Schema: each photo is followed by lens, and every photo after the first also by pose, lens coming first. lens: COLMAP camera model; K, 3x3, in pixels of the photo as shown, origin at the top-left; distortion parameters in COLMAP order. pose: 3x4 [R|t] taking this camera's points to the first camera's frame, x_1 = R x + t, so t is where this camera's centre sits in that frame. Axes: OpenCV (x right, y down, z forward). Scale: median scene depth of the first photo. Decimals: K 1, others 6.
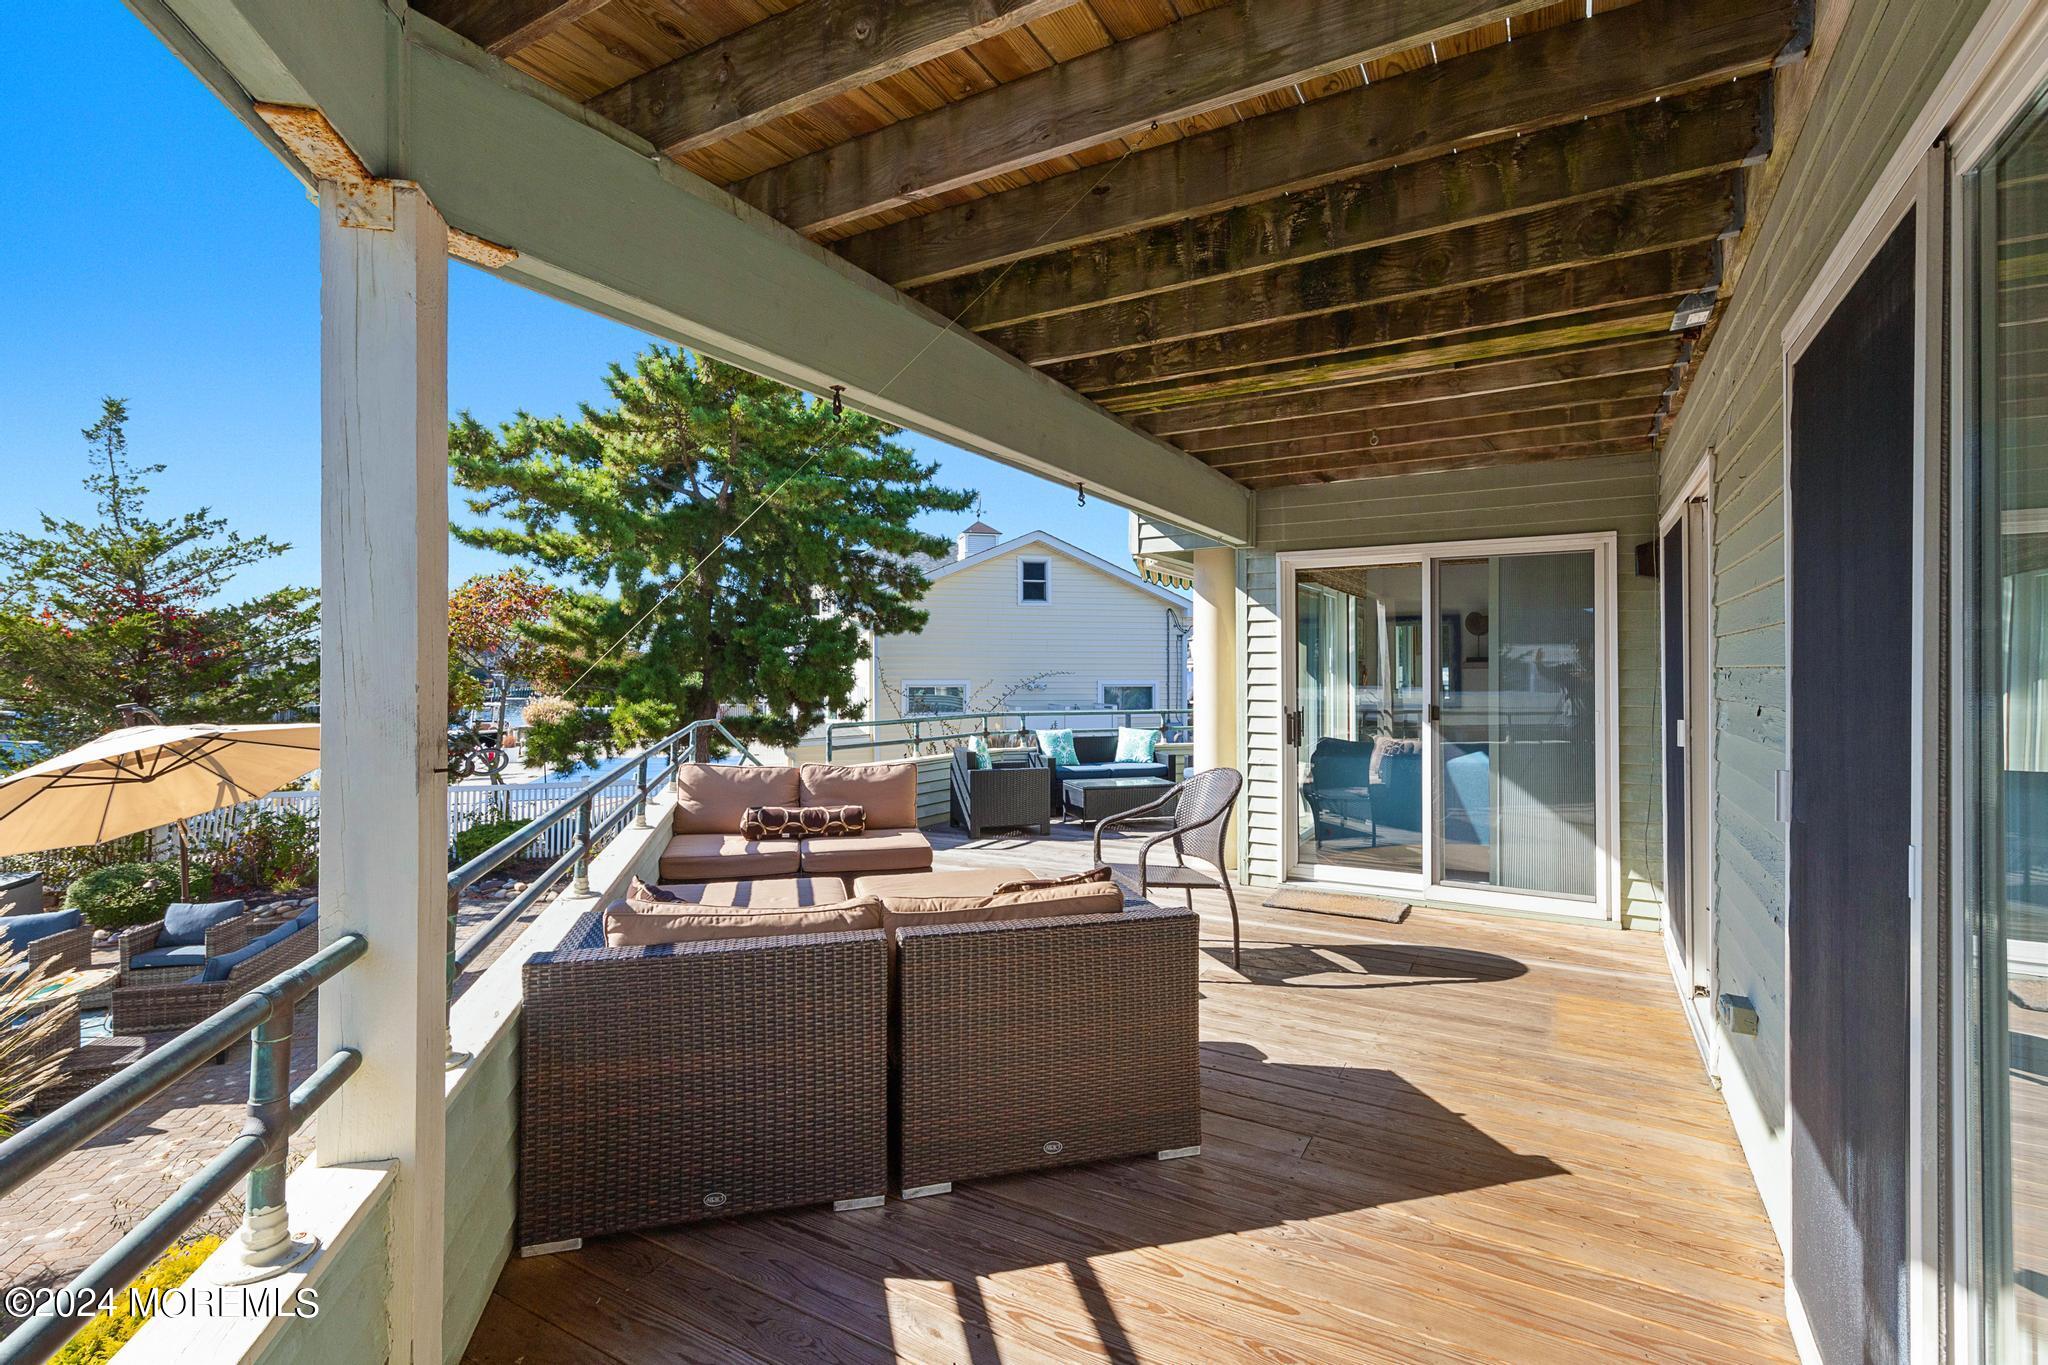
lens RADIAL K [[905.3, 0, 1035.1], [0, 905.3, 668.9], [0, 0, 1]] dist [-0.003548, 0.000864]
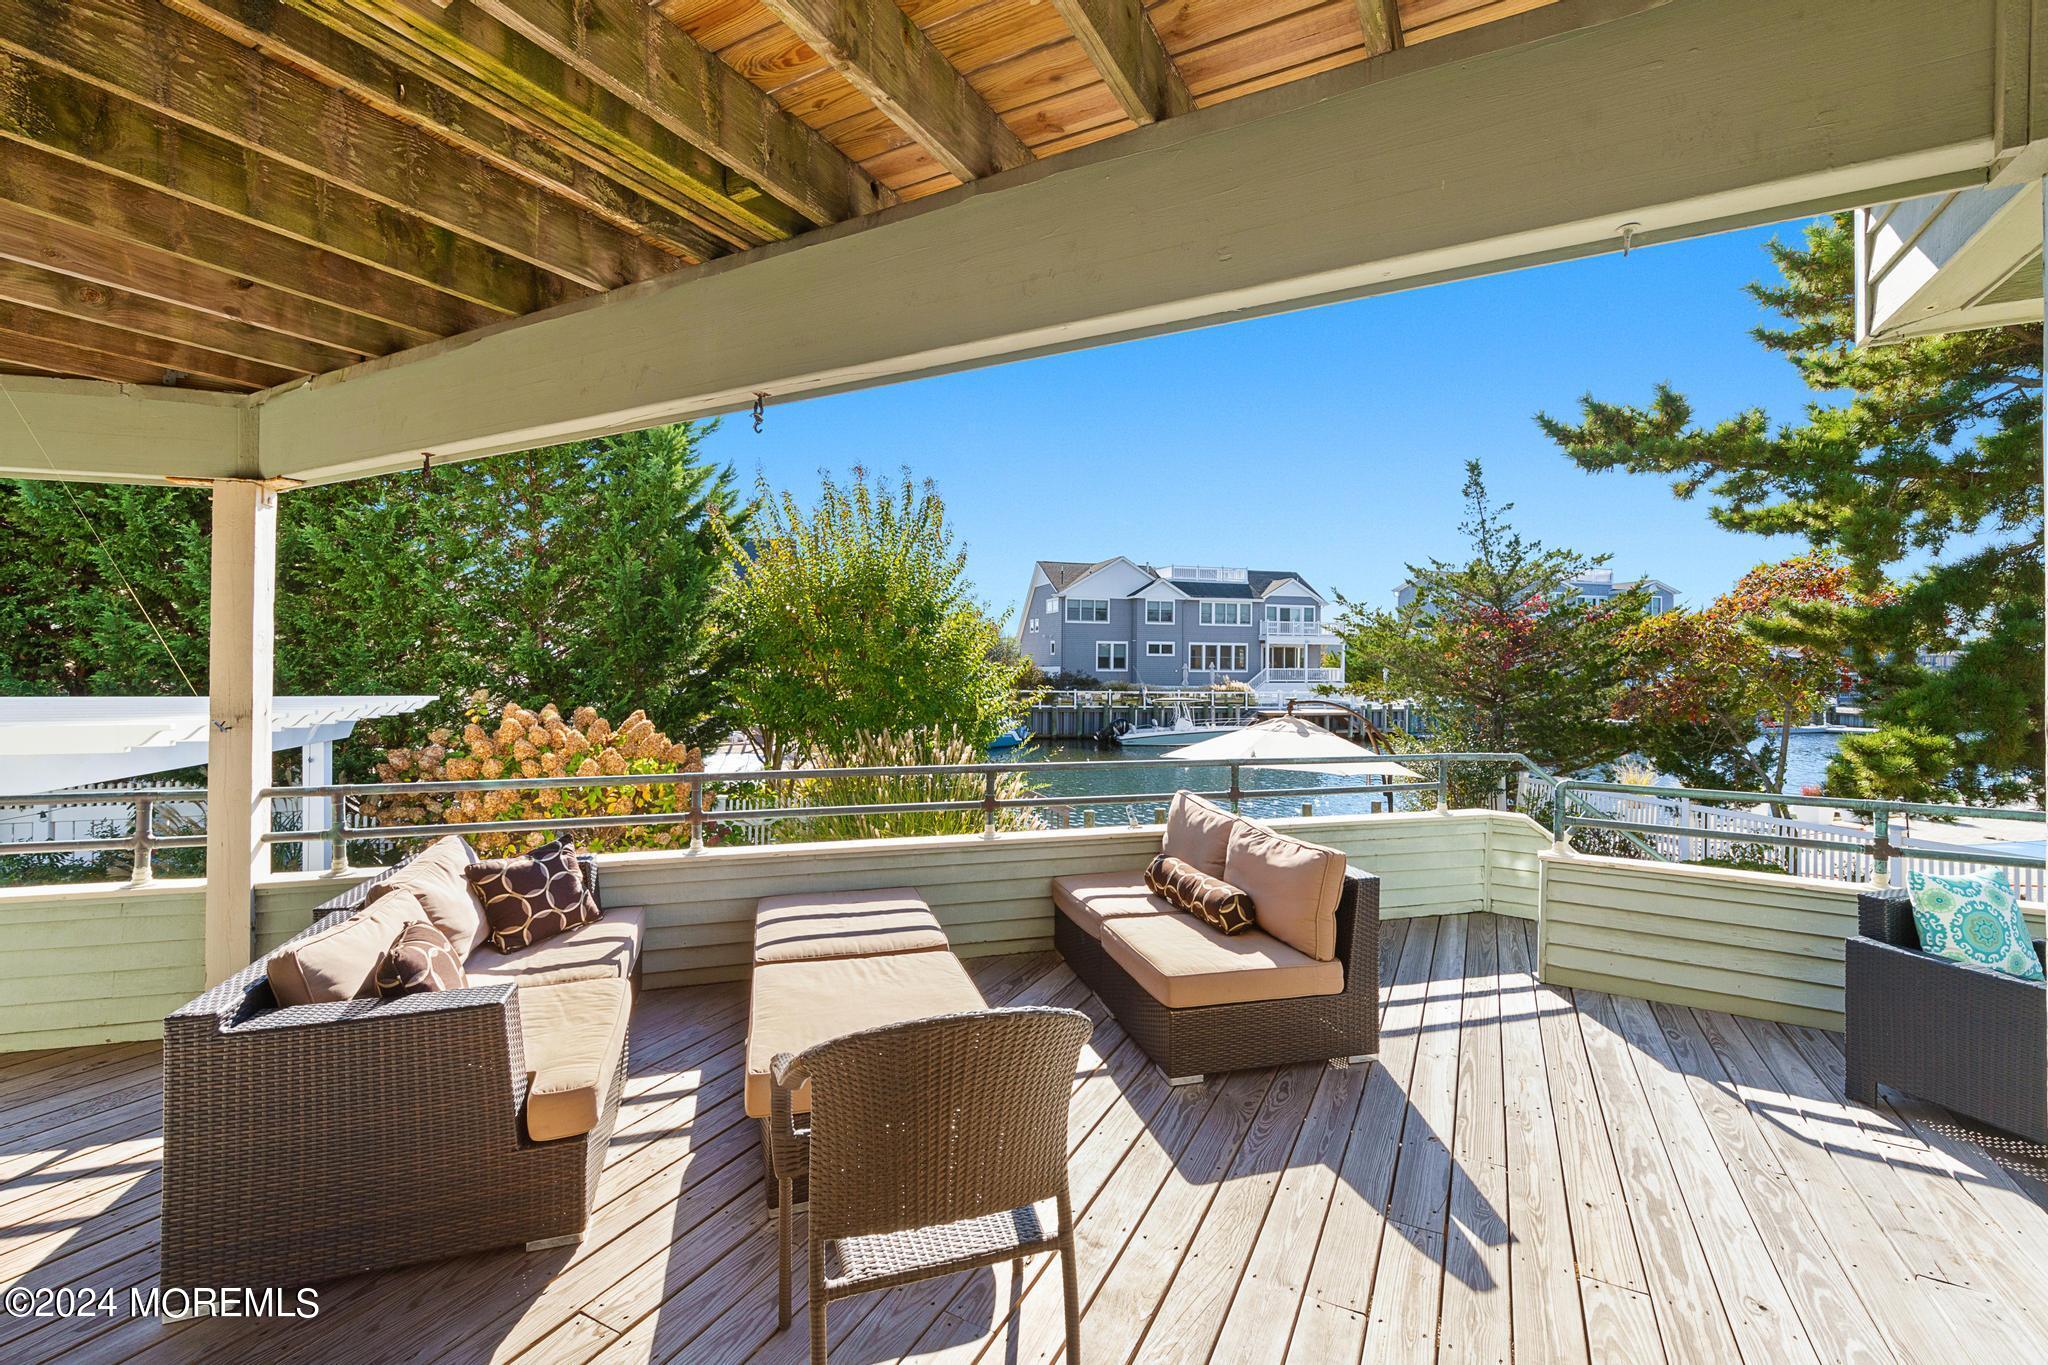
lens RADIAL K [[864.4, 0, 1044.9], [0, 864.4, 655.7], [0, 0, 1]] dist [0.008942, -0.001774]
pose [[0.028849, -0.007121, -0.999558, 0.186625], [-0.008333, 0.999938, -0.007365, -0.007841], [0.999549, 0.008542, 0.028788, 0.346512]]
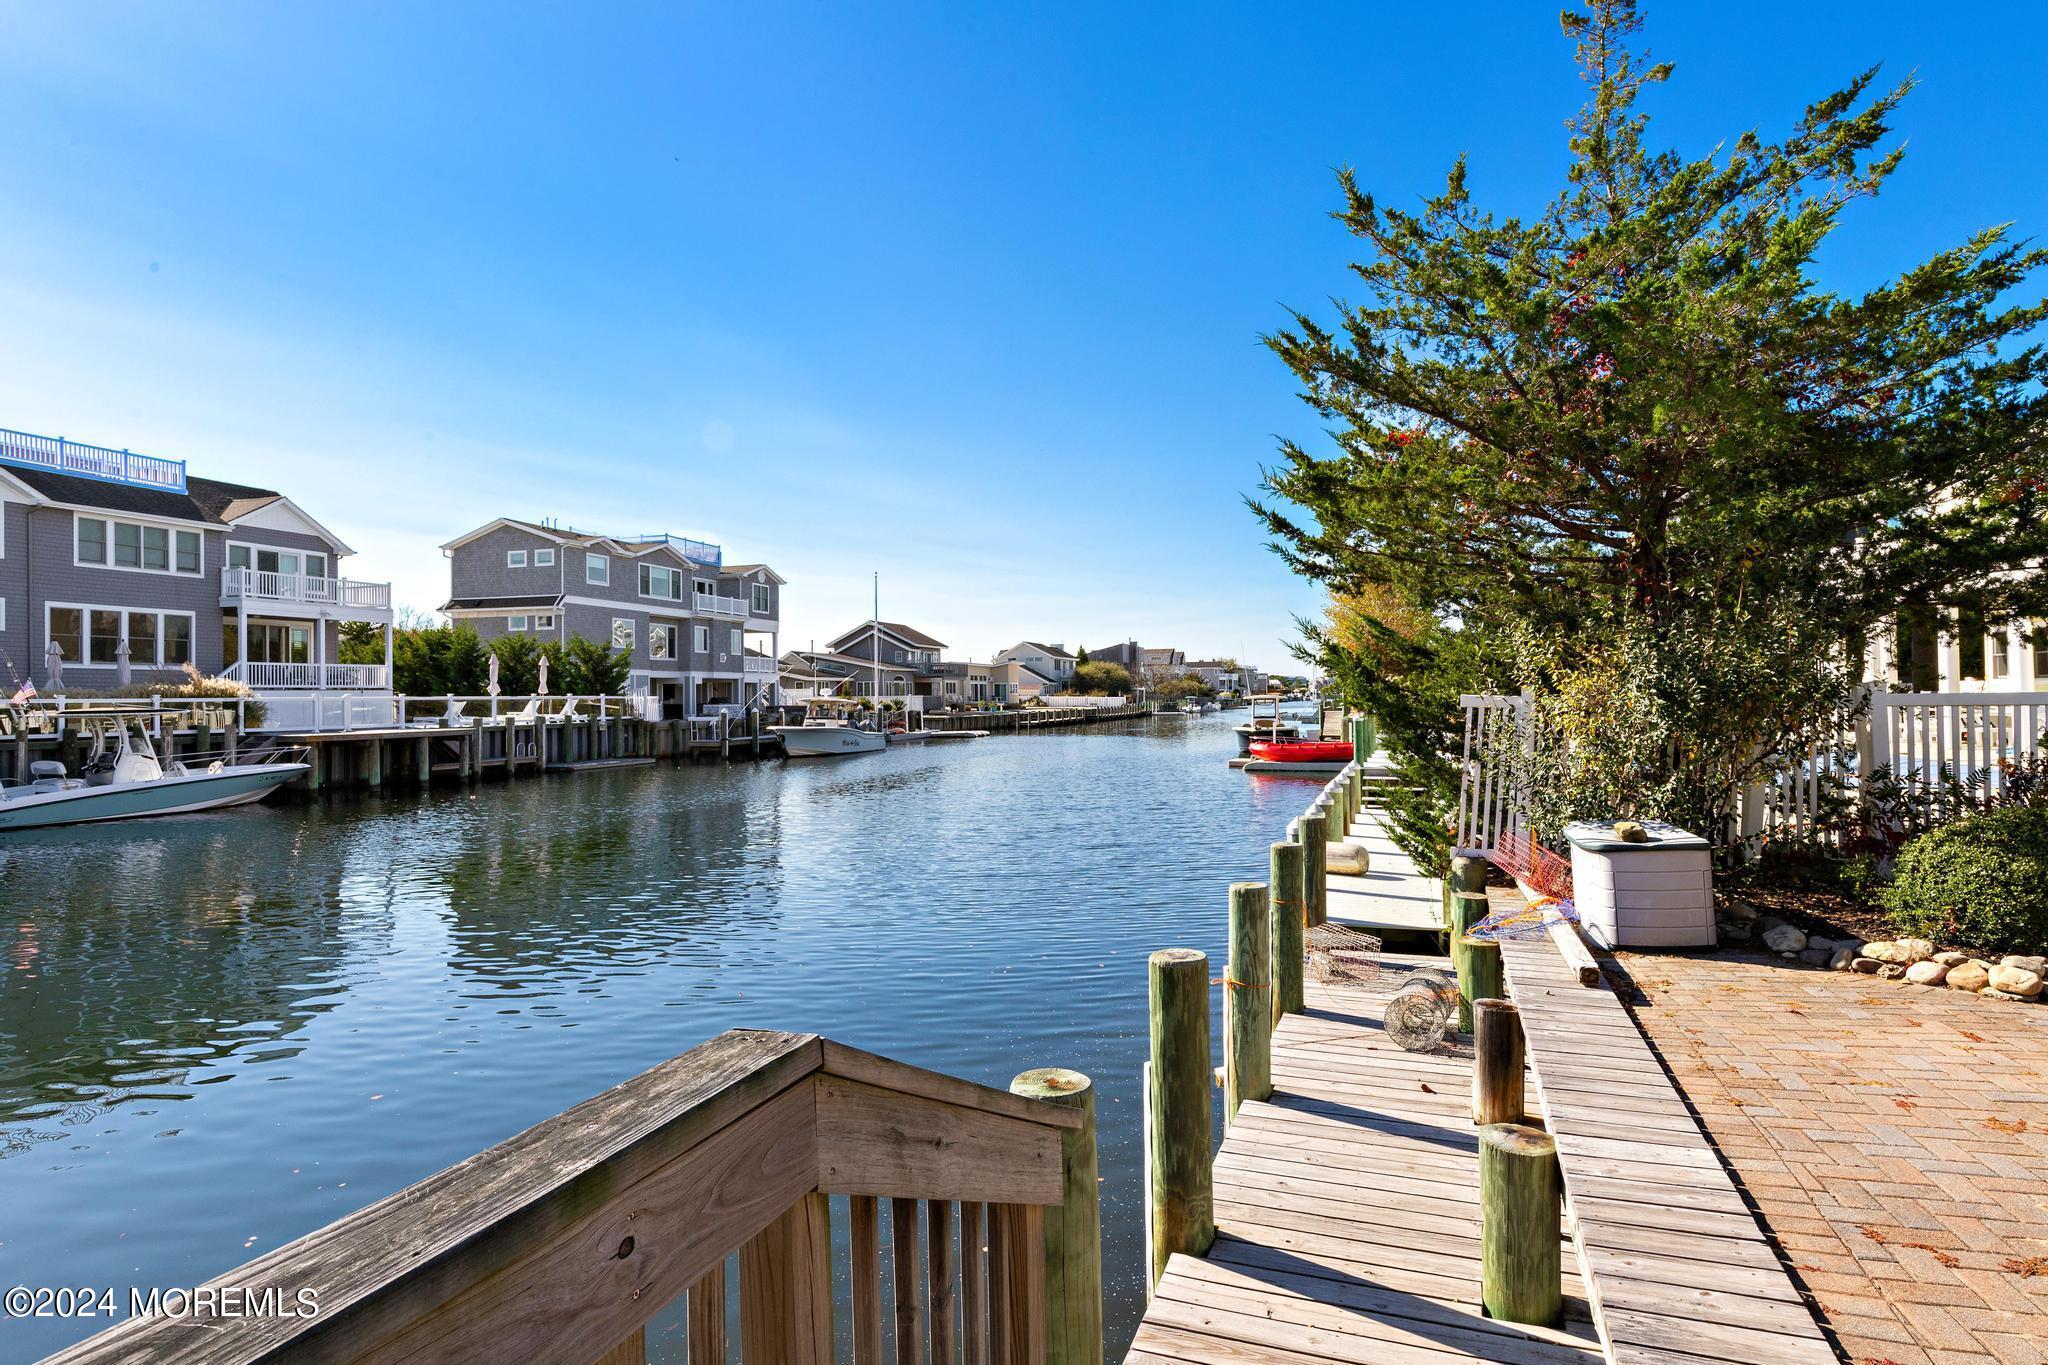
lens RADIAL K [[1124.4, 0, 1041.0], [0, 1124.4, 683.5], [0, 0, 1]] dist [0.004832, -0.000269]
pose [[0.839701, -0.015706, -0.542822, -0.950415], [0.012345, 0.999875, -0.009834, 0.137640], [0.542909, 0.001556, 0.839790, 0.268958]]
